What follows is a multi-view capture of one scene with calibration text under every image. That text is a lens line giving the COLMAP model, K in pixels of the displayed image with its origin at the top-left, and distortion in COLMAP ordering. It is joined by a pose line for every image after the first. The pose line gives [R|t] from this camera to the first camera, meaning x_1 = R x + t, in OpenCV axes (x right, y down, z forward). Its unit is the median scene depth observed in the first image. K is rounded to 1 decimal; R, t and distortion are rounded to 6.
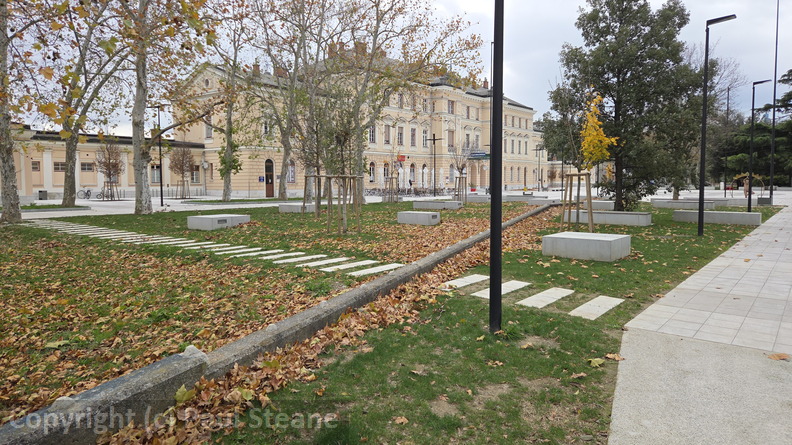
lens RADIAL K [[532.5, 0, 391.6], [0, 532.5, 223.1], [0, 0, 1]] dist [0.028688, -0.001621]
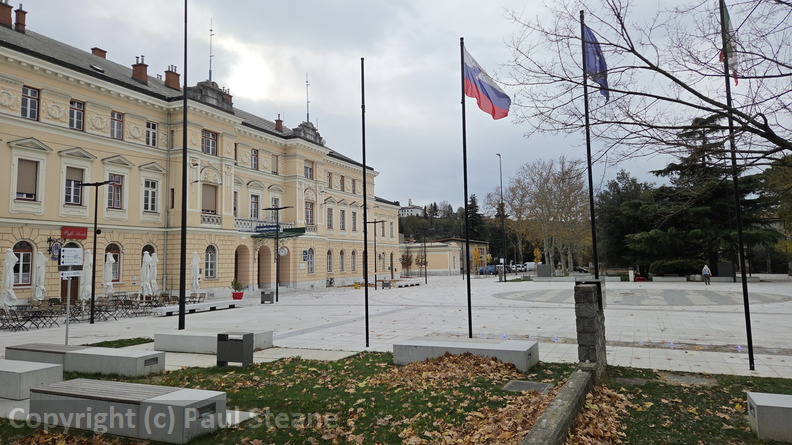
lens RADIAL K [[532.5, 0, 400.0], [0, 532.5, 218.4], [0, 0, 1]] dist [0.028688, -0.001621]
pose [[0.969409, 0.006523, 0.245364, 0.153862], [0.034765, 0.985920, -0.163562, -0.039390], [-0.242976, 0.167088, 0.955533, 0.402527]]
